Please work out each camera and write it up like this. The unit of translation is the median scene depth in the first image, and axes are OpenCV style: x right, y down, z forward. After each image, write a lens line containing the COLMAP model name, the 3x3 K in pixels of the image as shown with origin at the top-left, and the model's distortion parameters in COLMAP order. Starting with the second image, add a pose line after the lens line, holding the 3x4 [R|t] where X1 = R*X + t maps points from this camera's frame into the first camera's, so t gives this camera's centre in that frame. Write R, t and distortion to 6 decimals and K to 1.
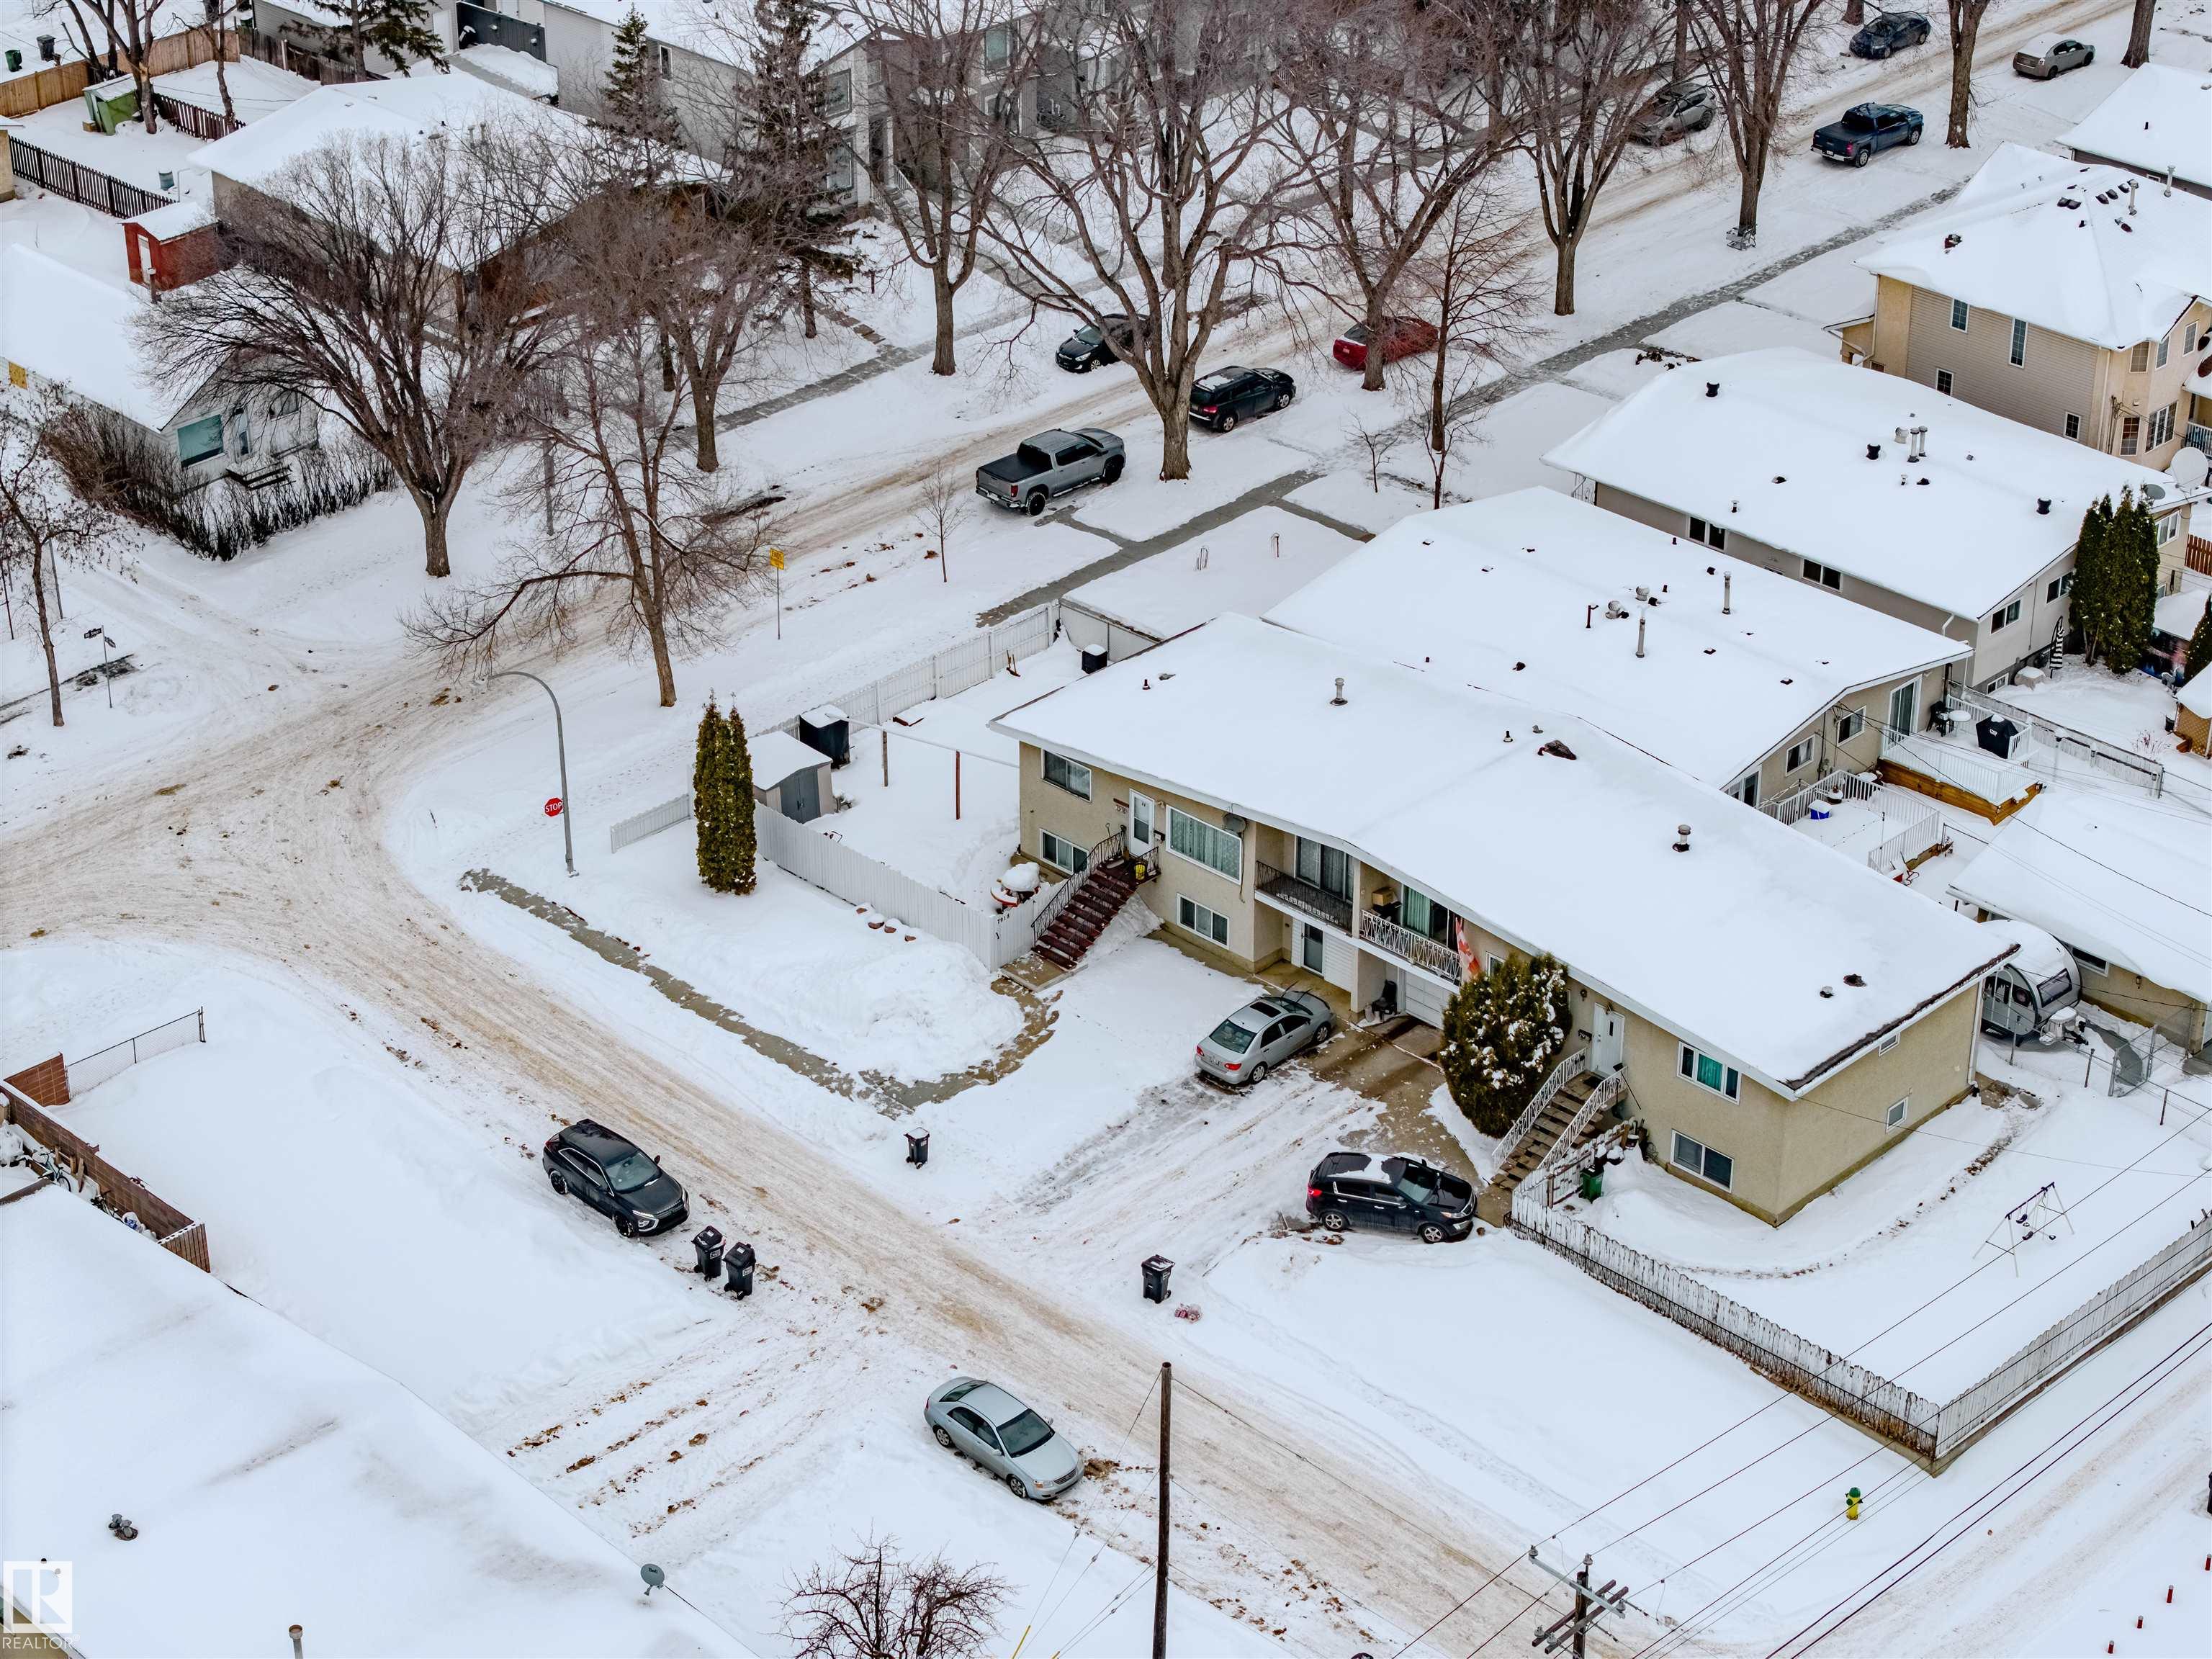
lens RADIAL K [[4302.1, 0, 1106.0], [0, 4302.1, 829.5], [0, 0, 1]] dist [-0.455412, 4.349945]
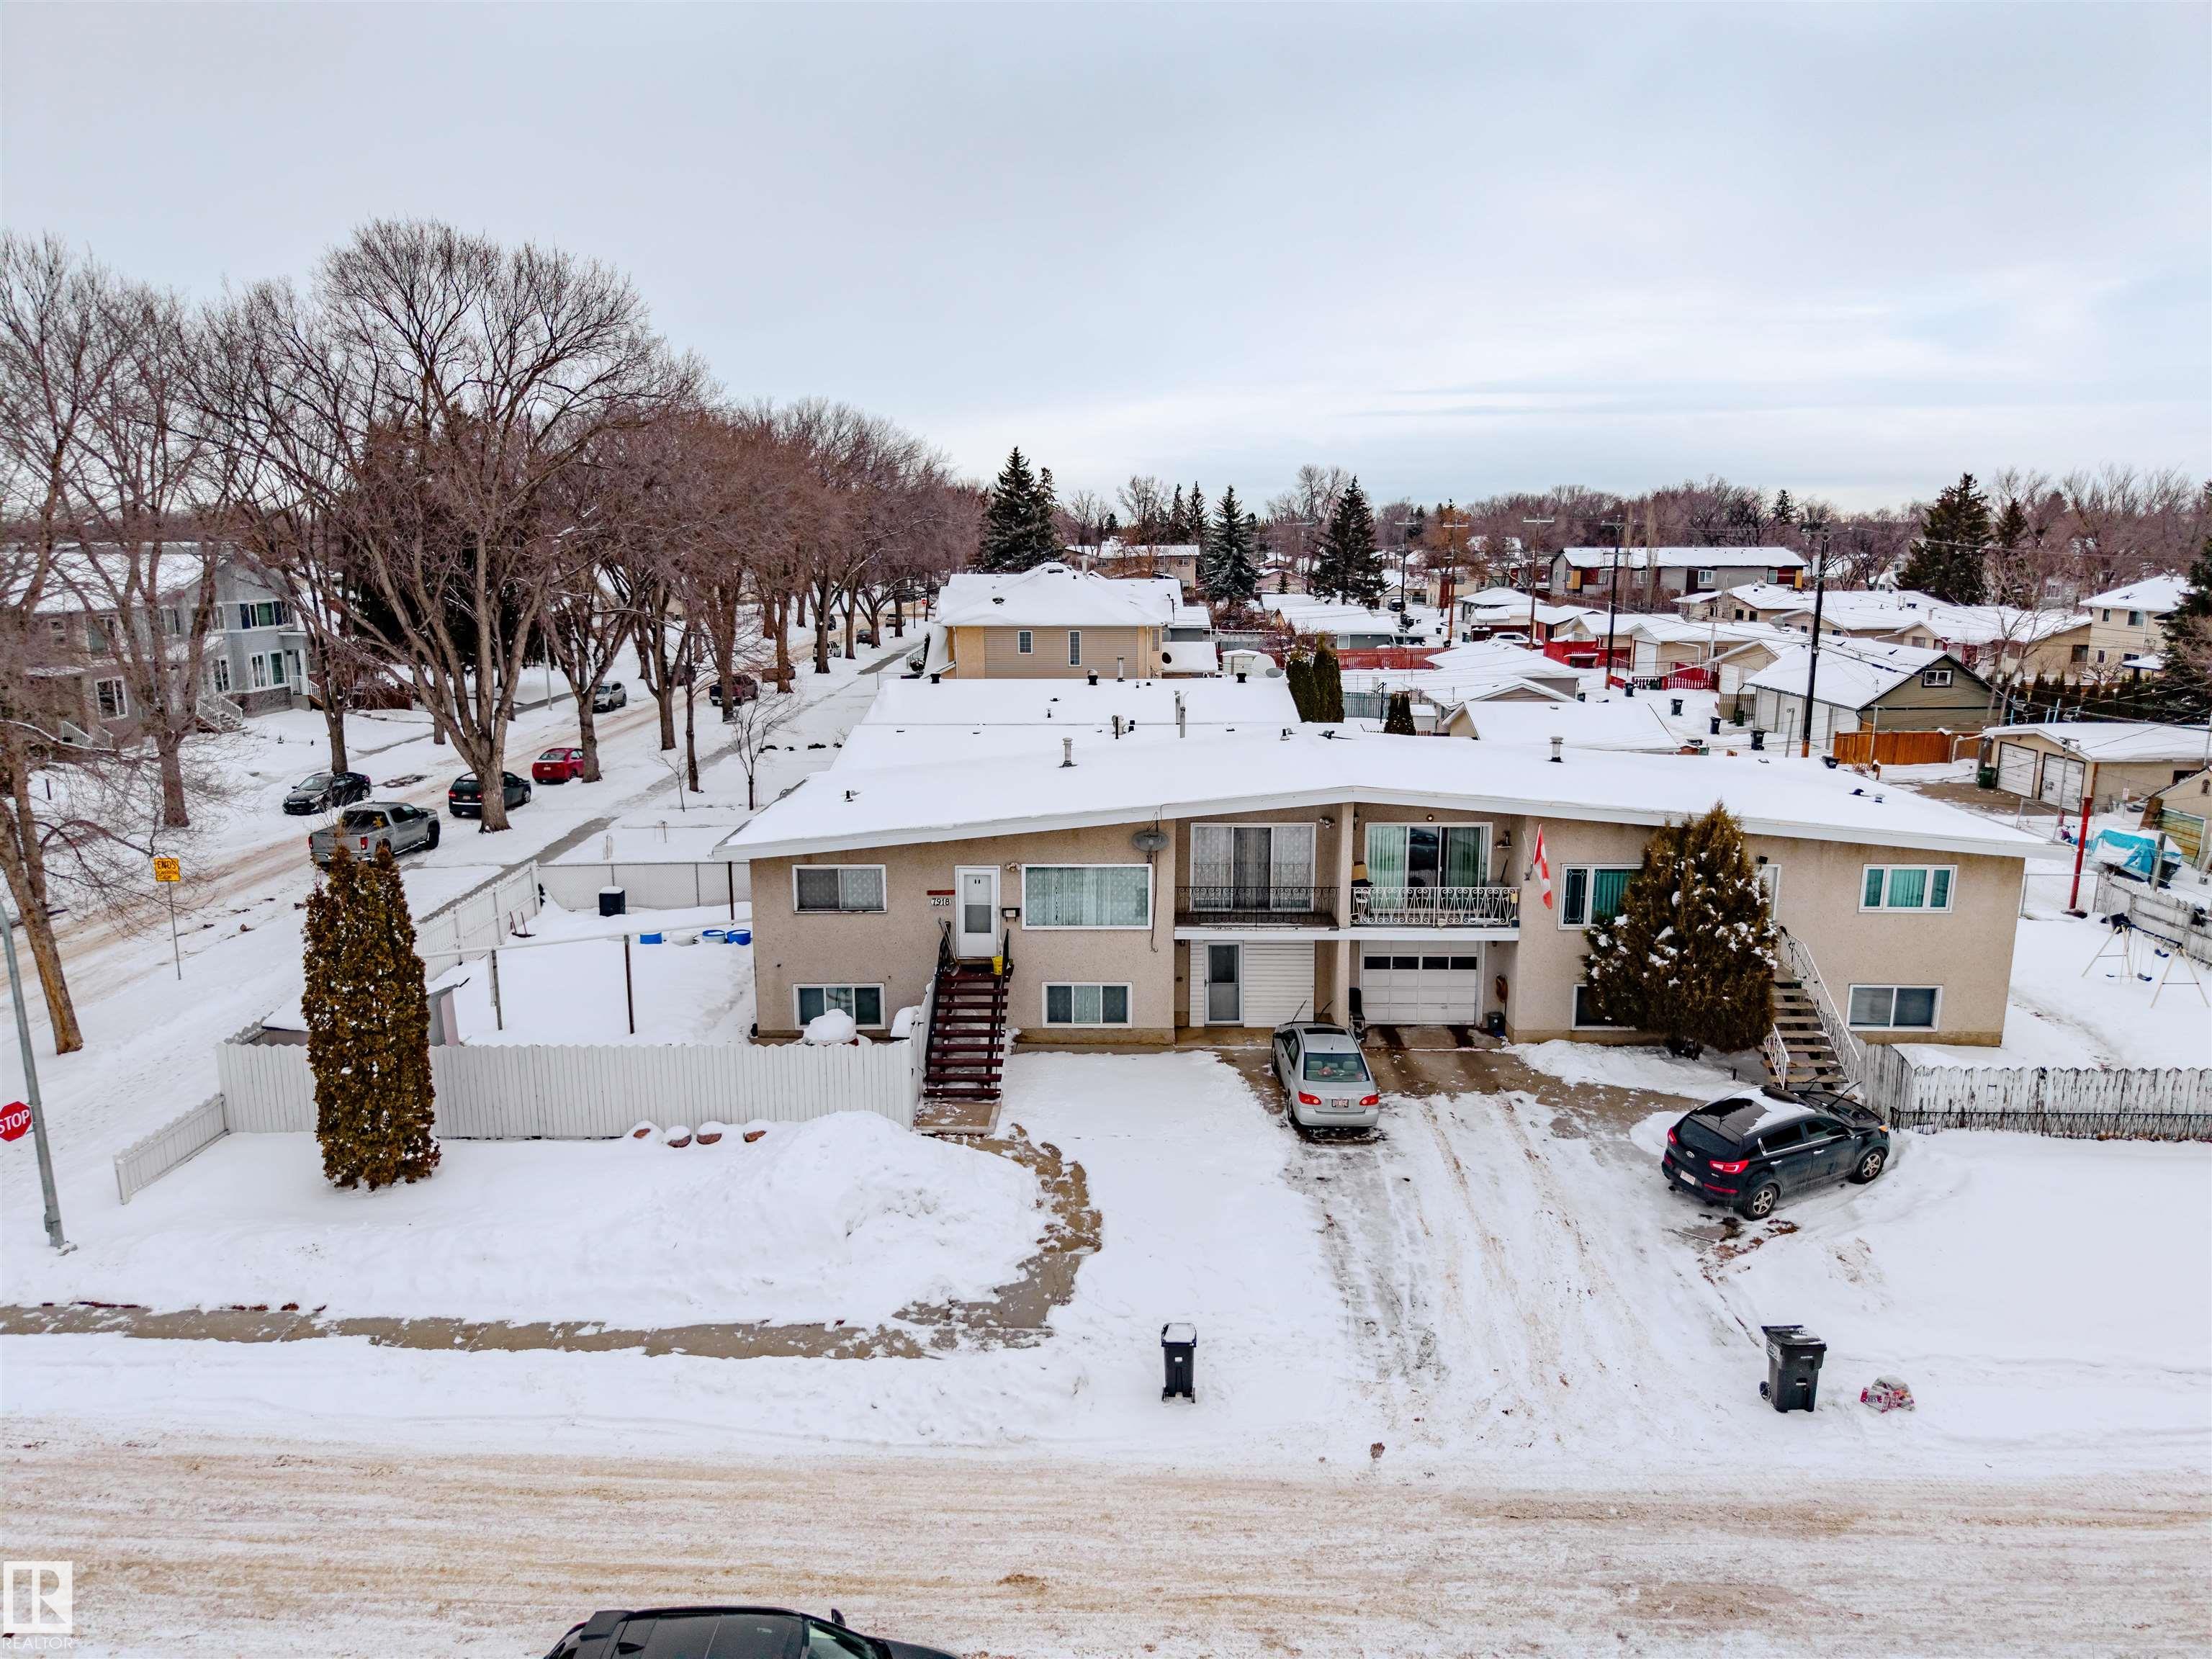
lens RADIAL K [[1474.8, 0, 1106.0], [0, 1474.8, 829.5], [0, 0, 1]] dist [0.027067, -0.040759]
pose [[0.722904, -0.137845, 0.677059, -0.156103], [0.334522, 0.927220, -0.168397, 0.038639], [-0.604570, 0.348226, 0.716403, 0.805391]]
